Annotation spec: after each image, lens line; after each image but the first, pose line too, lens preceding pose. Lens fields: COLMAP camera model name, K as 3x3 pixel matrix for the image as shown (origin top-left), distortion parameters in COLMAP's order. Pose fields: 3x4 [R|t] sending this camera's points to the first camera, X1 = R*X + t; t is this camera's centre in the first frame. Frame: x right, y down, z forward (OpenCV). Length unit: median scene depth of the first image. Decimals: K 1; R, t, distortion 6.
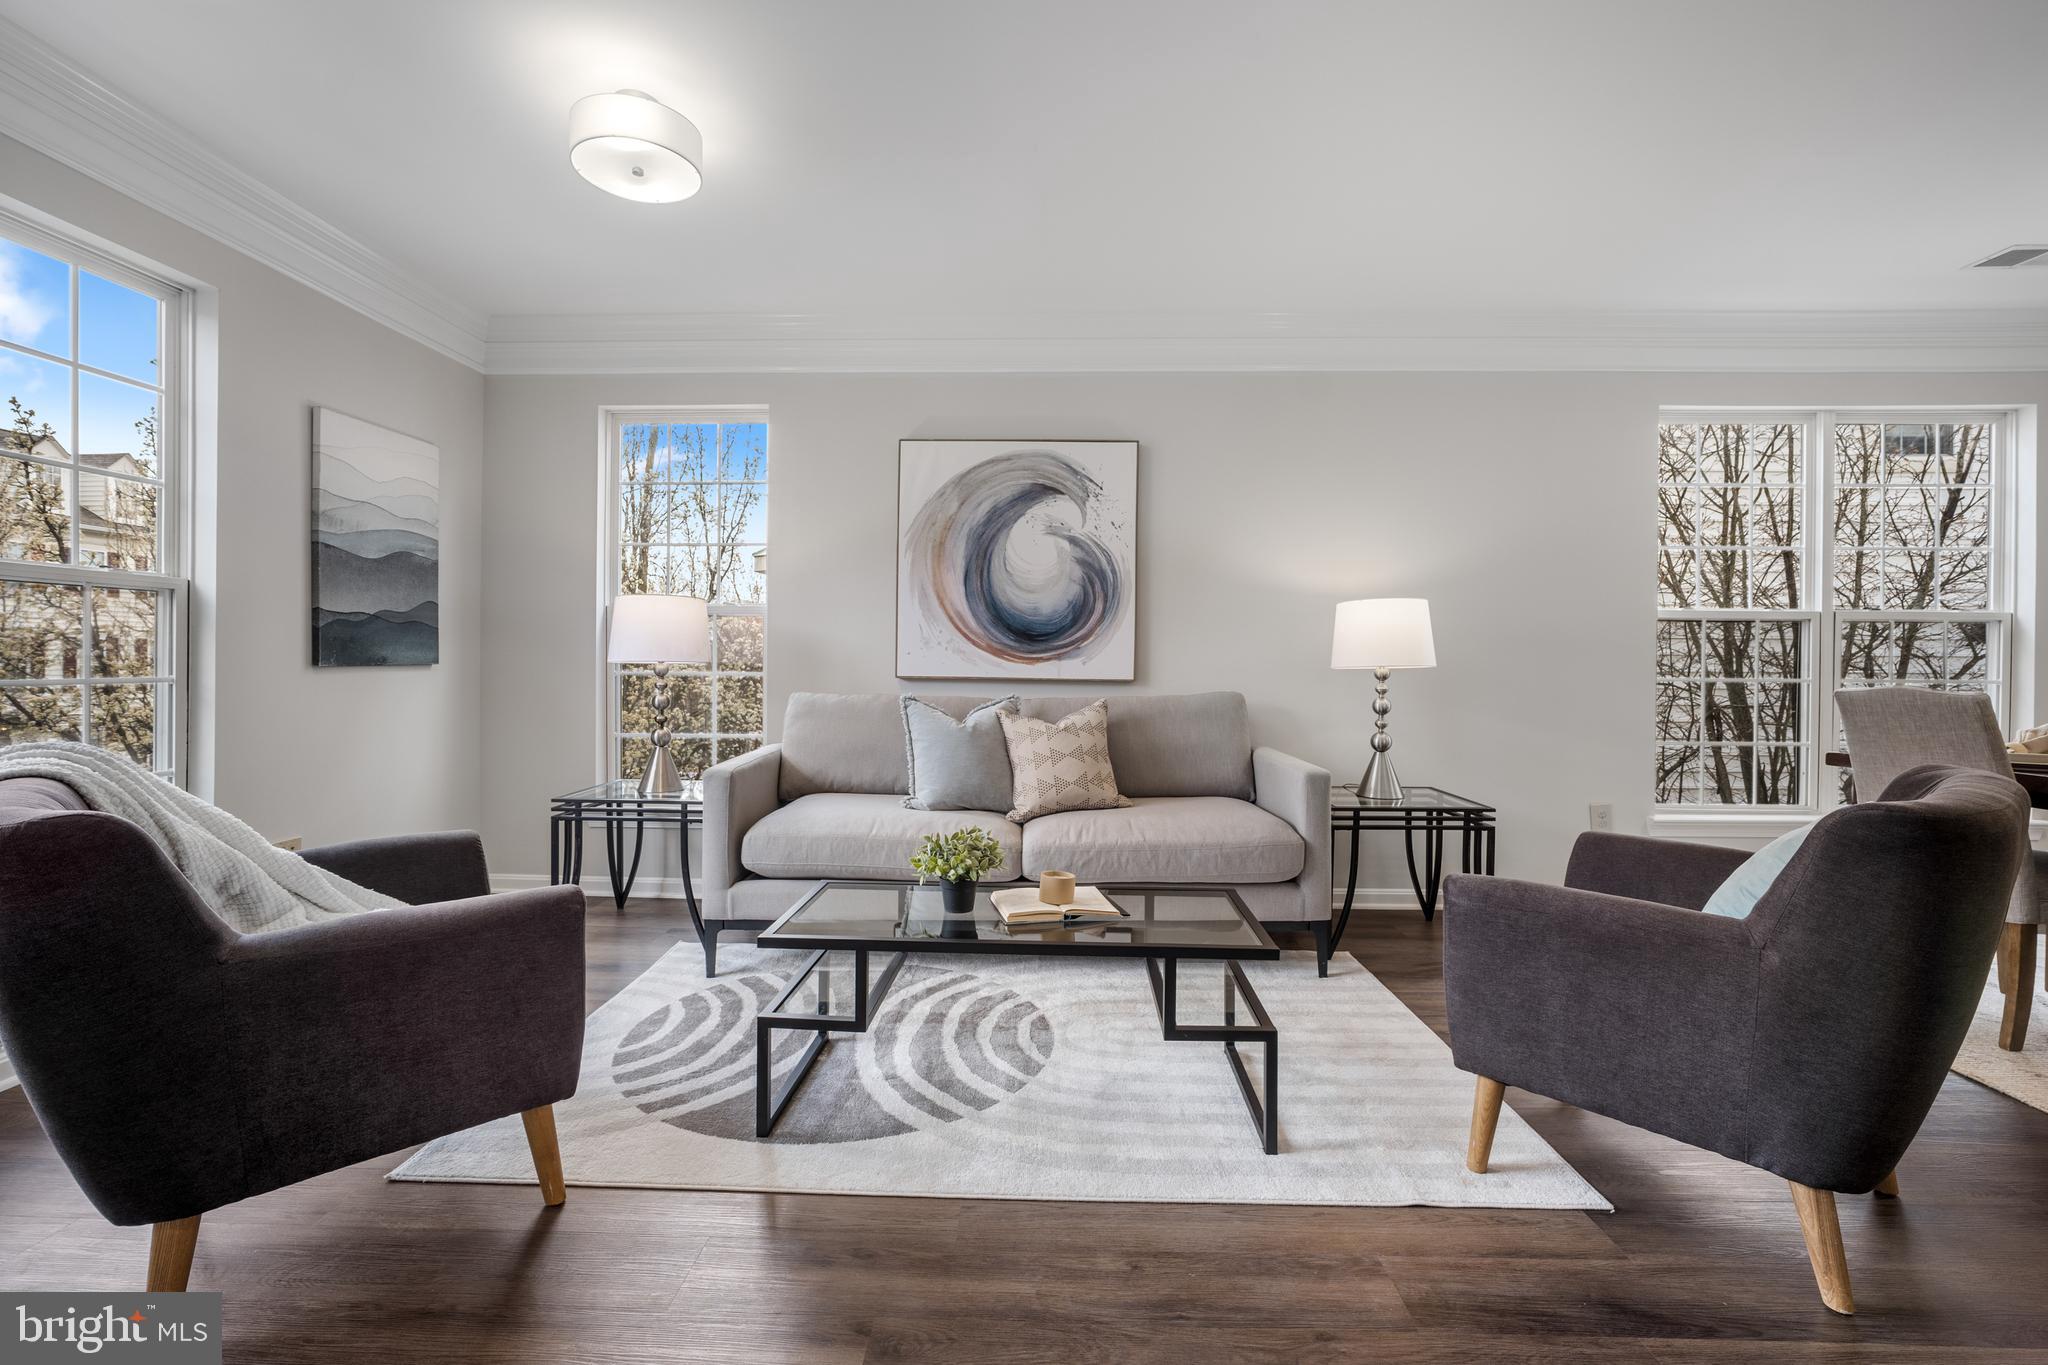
lens RADIAL K [[868.5, 0, 1027.3], [0, 868.5, 672.6], [0, 0, 1]] dist [-0.039384, 0.016580]
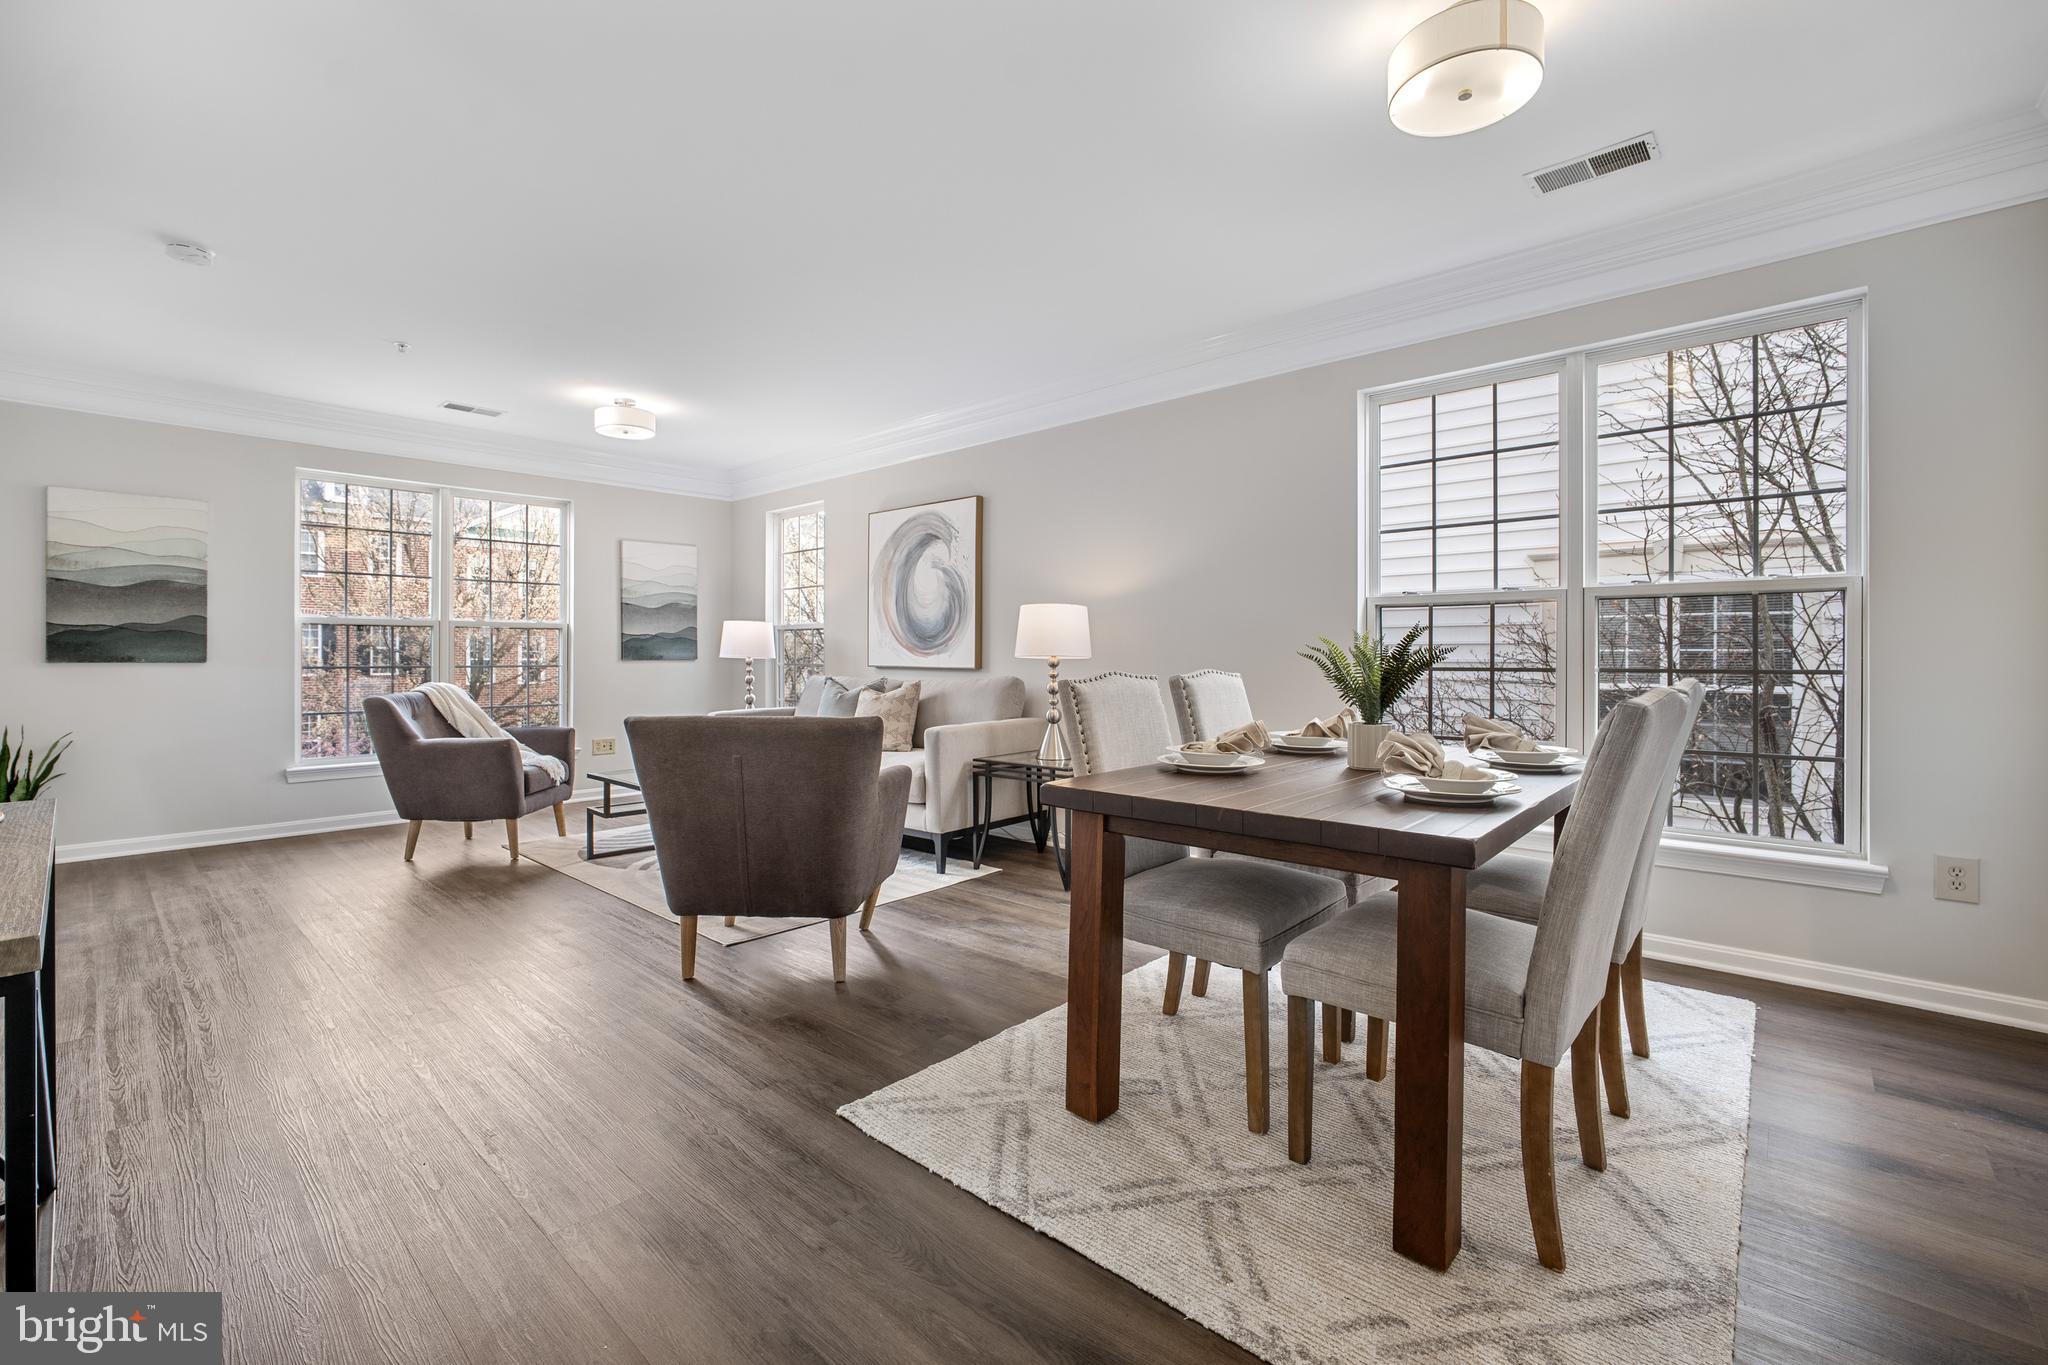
lens RADIAL K [[868.5, 0, 1027.3], [0, 868.5, 672.6], [0, 0, 1]] dist [-0.039384, 0.016580]
pose [[0.763211, 0.004351, -0.646134, 1.085673], [-0.003855, 0.999990, 0.002180, 0.012716], [0.646137, 0.000827, 0.763221, -0.006823]]
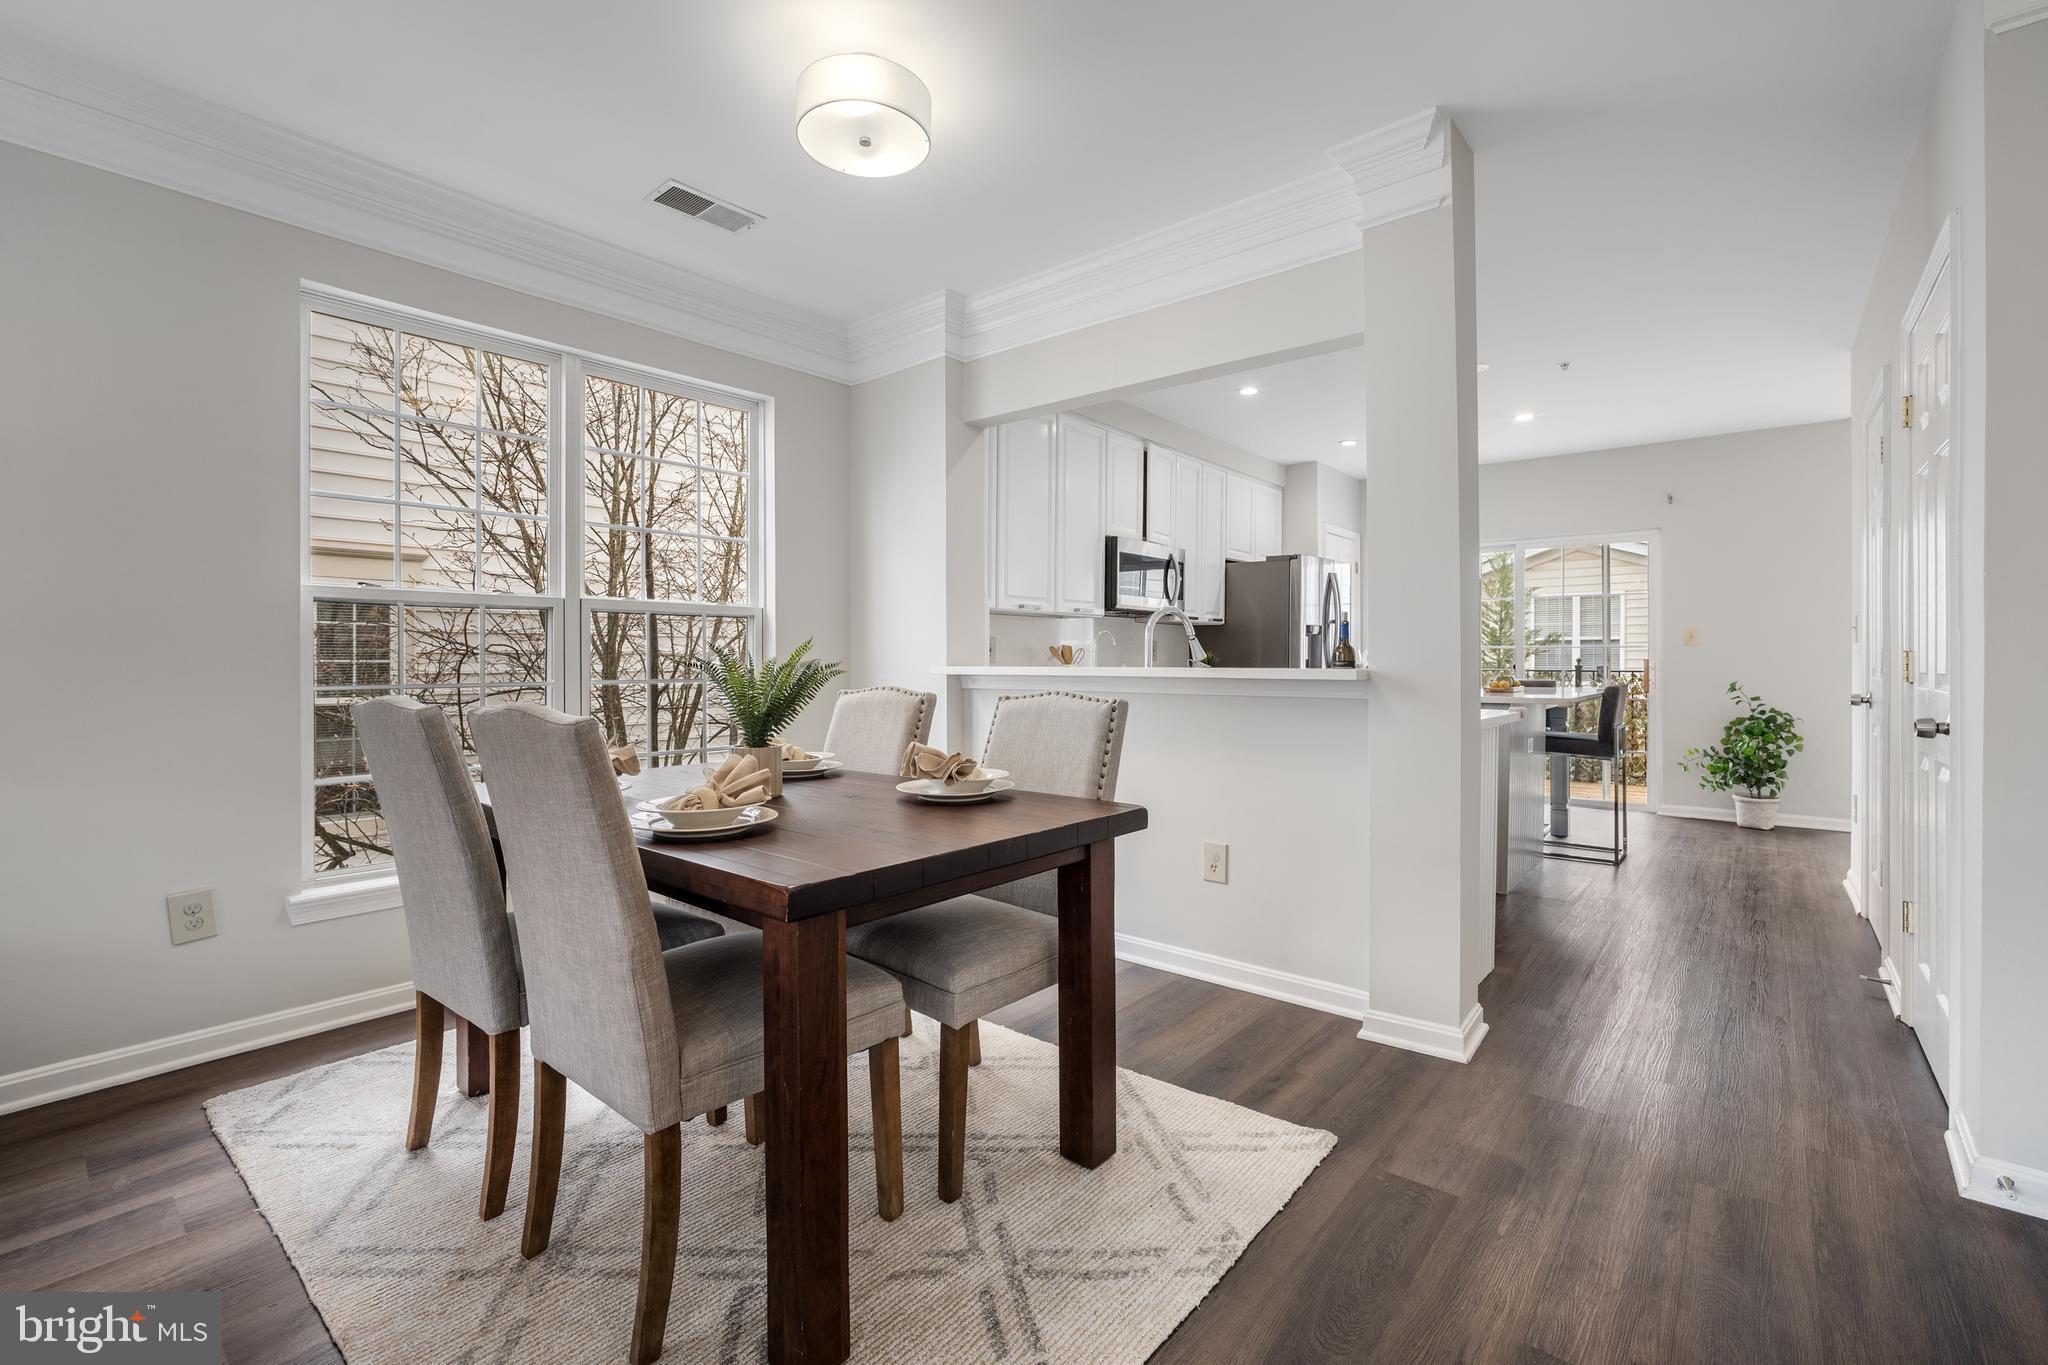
lens RADIAL K [[886.6, 0, 1033.3], [0, 886.6, 666.4], [0, 0, 1]] dist [-0.041165, 0.019131]
pose [[0.619328, -0.013591, 0.785015, 0.555129], [0.018736, 0.999821, 0.002529, -0.000147], [-0.784909, 0.013141, 0.619472, 0.128076]]
